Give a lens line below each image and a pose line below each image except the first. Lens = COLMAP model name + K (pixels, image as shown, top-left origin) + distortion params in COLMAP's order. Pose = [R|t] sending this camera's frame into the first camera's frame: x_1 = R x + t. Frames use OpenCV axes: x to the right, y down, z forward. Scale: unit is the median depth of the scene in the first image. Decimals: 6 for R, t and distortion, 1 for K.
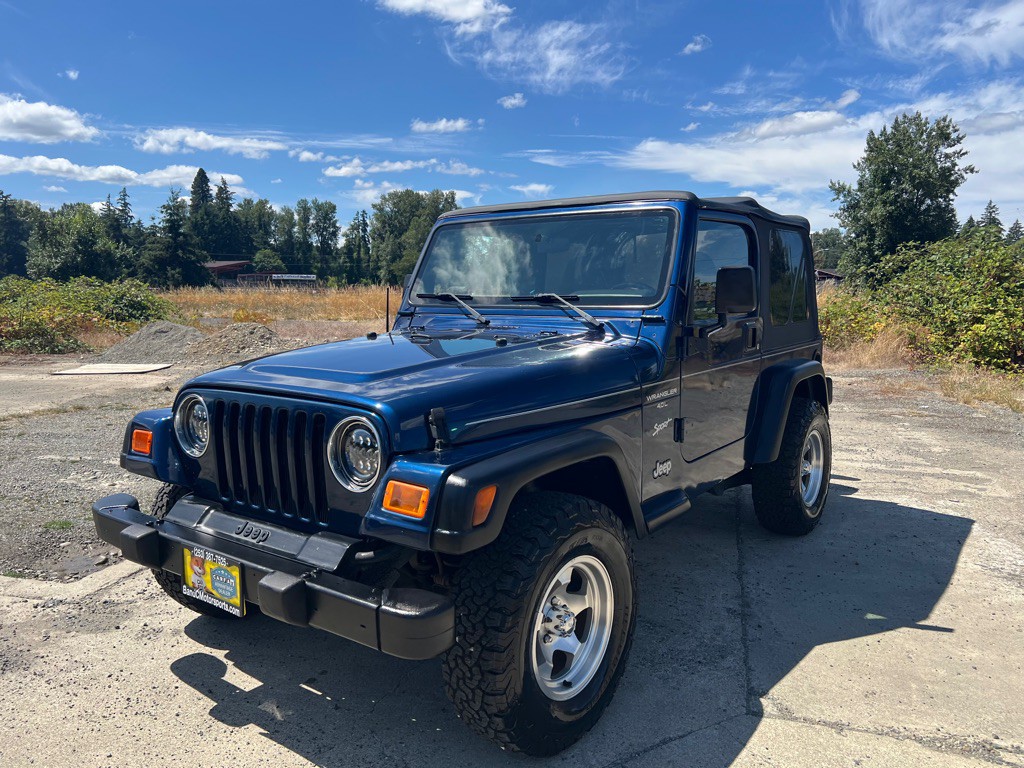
lens RADIAL K [[765.0, 0, 520.9], [0, 765.0, 387.3], [0, 0, 1]] dist [0.046693, -0.051517]
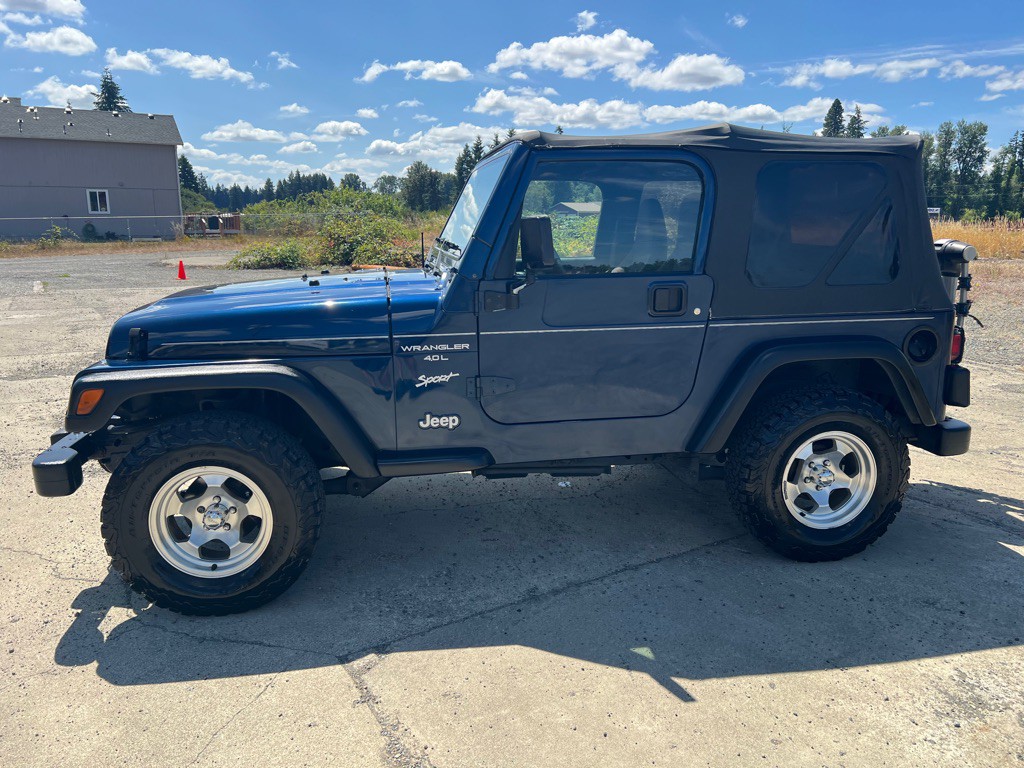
lens RADIAL K [[765.0, 0, 524.2], [0, 765.0, 381.9], [0, 0, 1]] dist [0.046693, -0.051517]
pose [[0.728104, 0.144413, -0.670082, 0.894376], [-0.093199, 0.989334, 0.111947, -0.064791], [0.679101, -0.019058, 0.733797, 0.334977]]
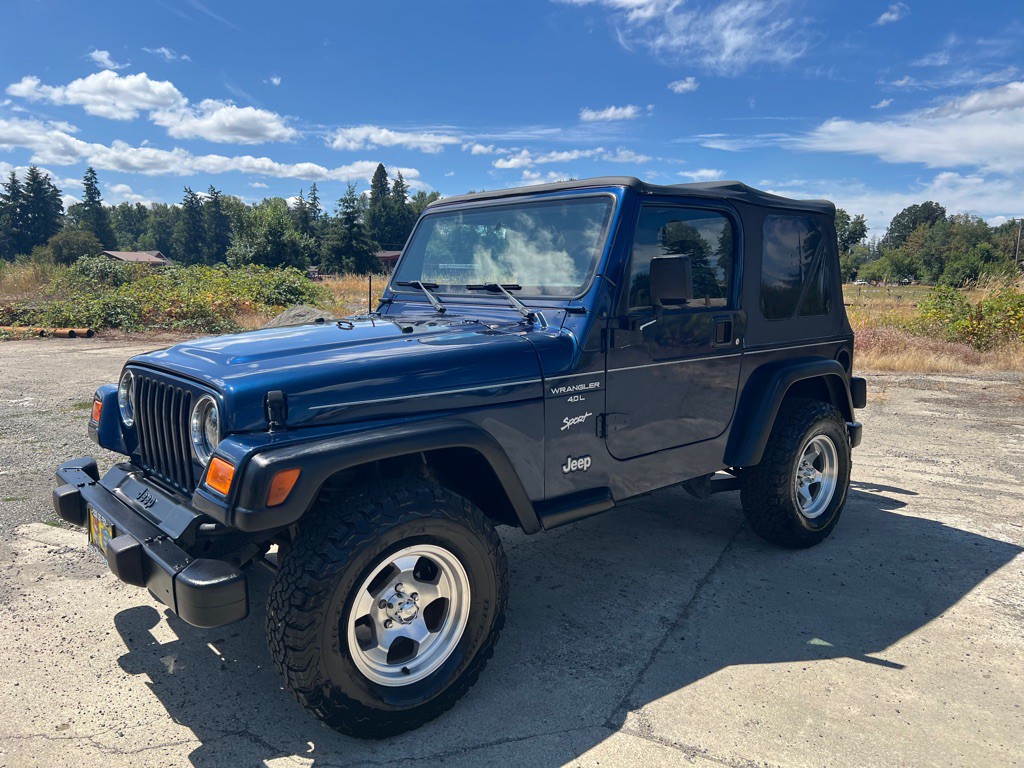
lens RADIAL K [[765.0, 0, 507.2], [0, 765.0, 378.9], [0, 0, 1]] dist [0.046693, -0.051517]
pose [[0.974698, 0.036897, -0.220459, 0.297947], [-0.036125, 0.999319, 0.007532, -0.005798], [0.220587, 0.000623, 0.975367, 0.036406]]
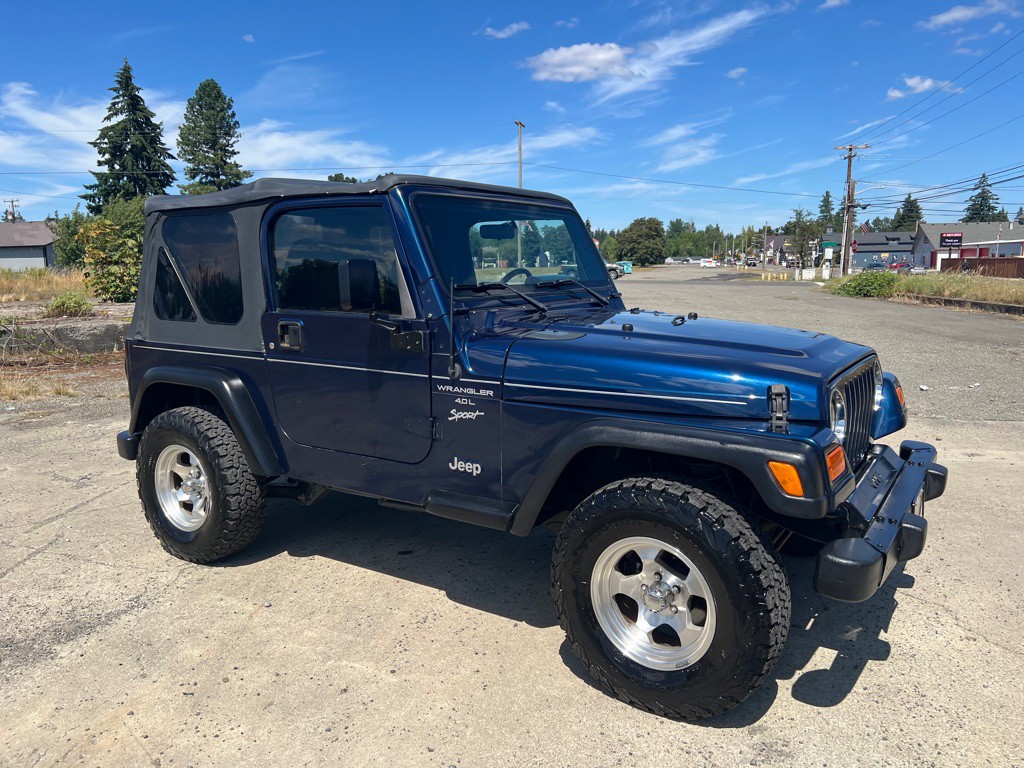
lens RADIAL K [[765.0, 0, 521.8], [0, 765.0, 387.7], [0, 0, 1]] dist [0.046693, -0.051517]
pose [[-0.055407, -0.153896, 0.986532, -1.131333], [0.142445, 0.976725, 0.160367, -0.166122], [-0.988251, 0.149412, -0.032196, 1.204043]]
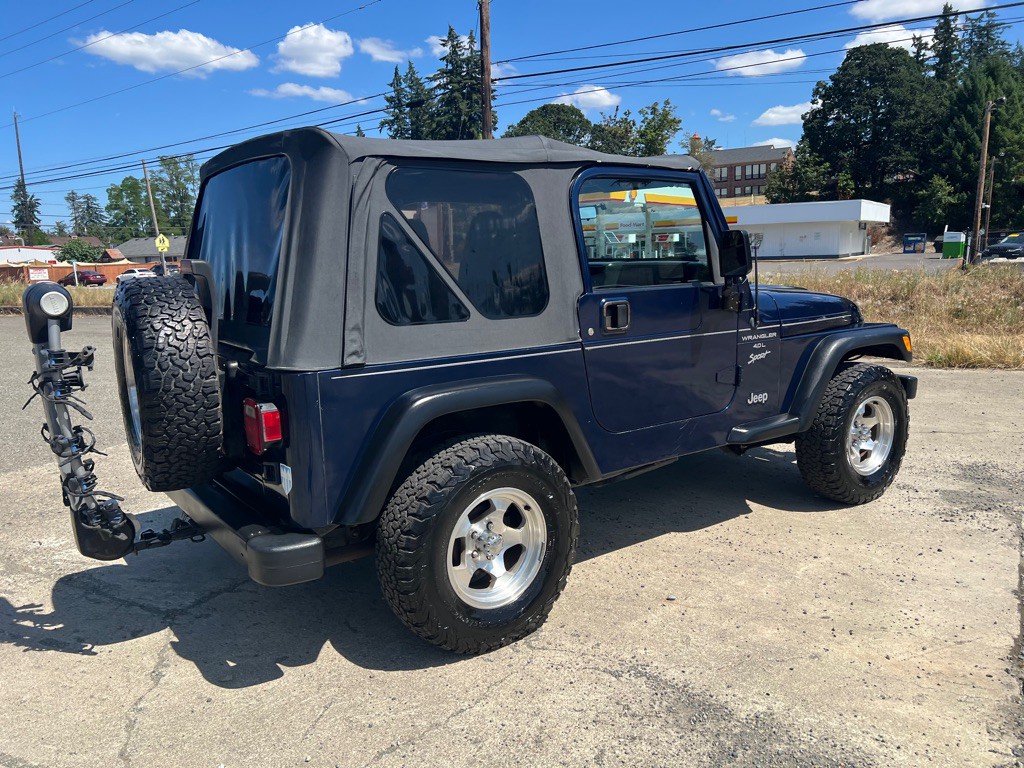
lens RADIAL K [[765.0, 0, 519.0], [0, 765.0, 389.7], [0, 0, 1]] dist [0.046693, -0.051517]
pose [[-0.954160, -0.020046, 0.298626, -0.225786], [0.072955, 0.952082, 0.297013, -0.320856], [-0.290270, 0.305184, -0.906976, 2.425979]]
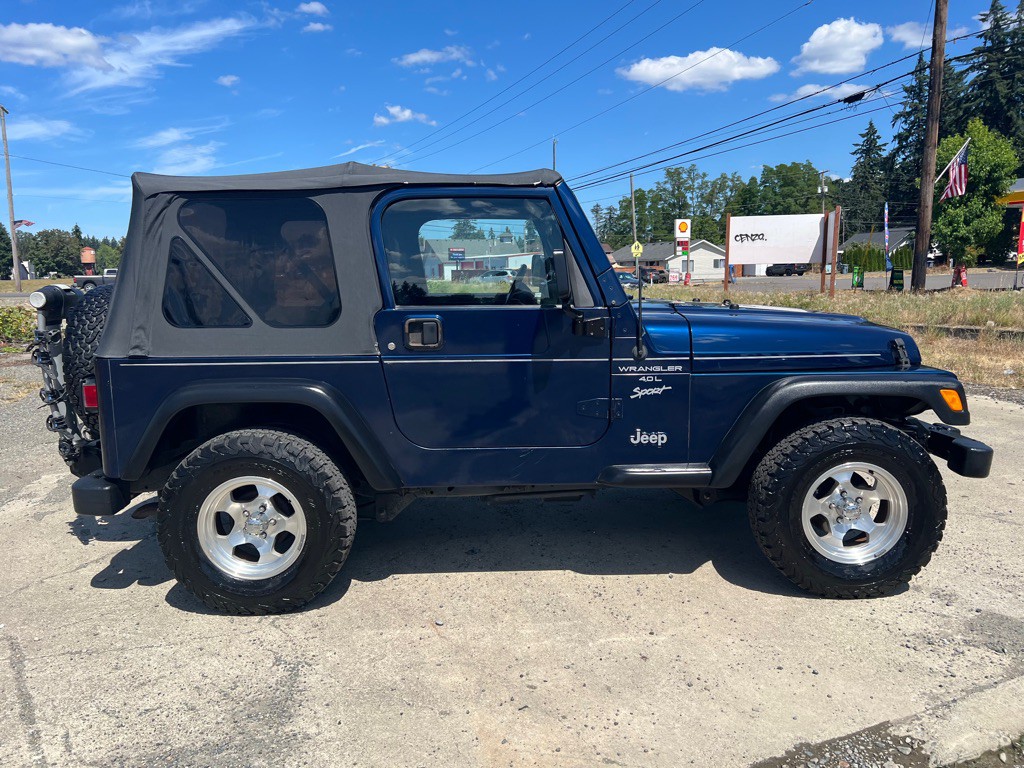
lens RADIAL K [[765.0, 0, 520.3], [0, 765.0, 385.7], [0, 0, 1]] dist [0.046693, -0.051517]
pose [[-0.608988, -0.104285, 0.786294, -0.915449], [0.125386, 0.966198, 0.225257, -0.253071], [-0.783207, 0.235769, -0.575326, 1.962930]]
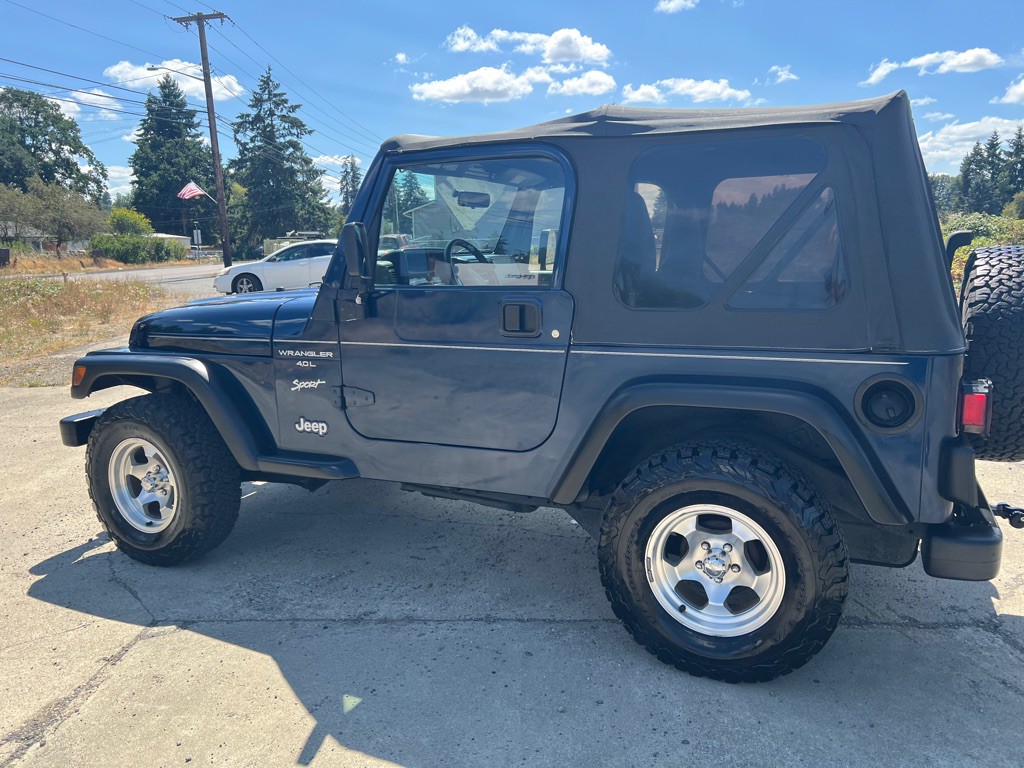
lens RADIAL K [[765.0, 0, 524.2], [0, 765.0, 391.2], [0, 0, 1]] dist [0.046693, -0.051517]
pose [[0.219613, 0.189473, -0.957011, 1.176249], [-0.112251, 0.979352, 0.168136, -0.139188], [0.969108, 0.070501, 0.236347, 0.996534]]
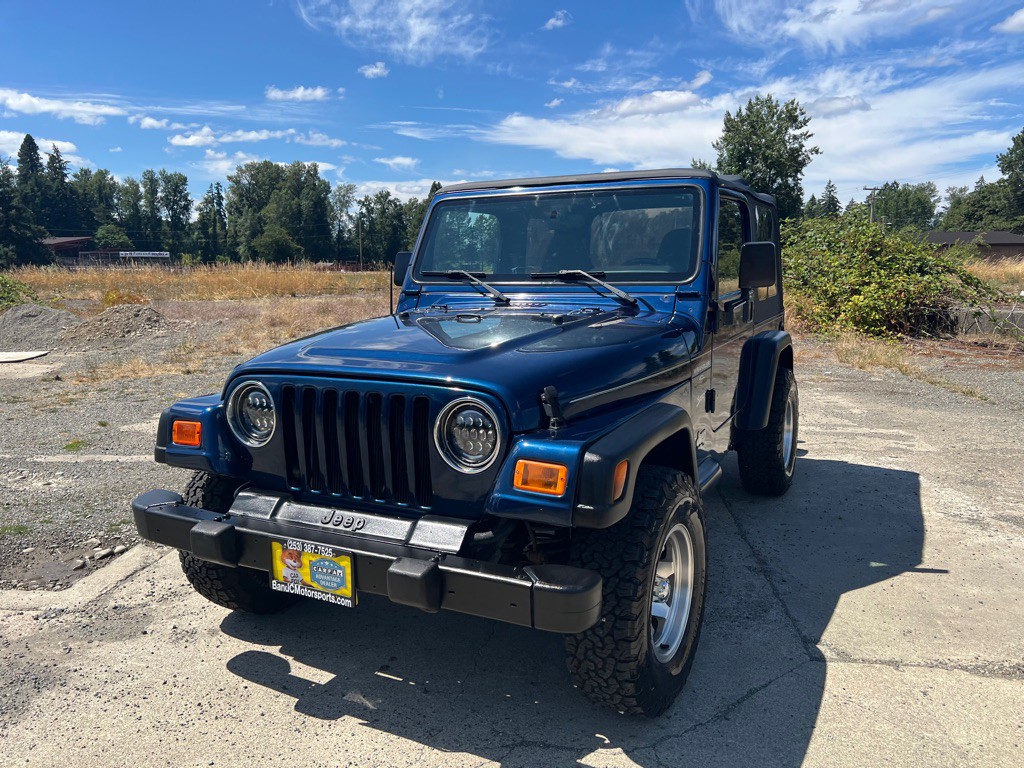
lens RADIAL K [[765.0, 0, 521.1], [0, 765.0, 394.7], [0, 0, 1]] dist [0.046693, -0.051517]
pose [[0.986210, -0.034950, 0.161764, -0.215992], [0.028533, 0.998718, 0.041819, -0.003532], [-0.163018, -0.036626, 0.985943, 0.012473]]
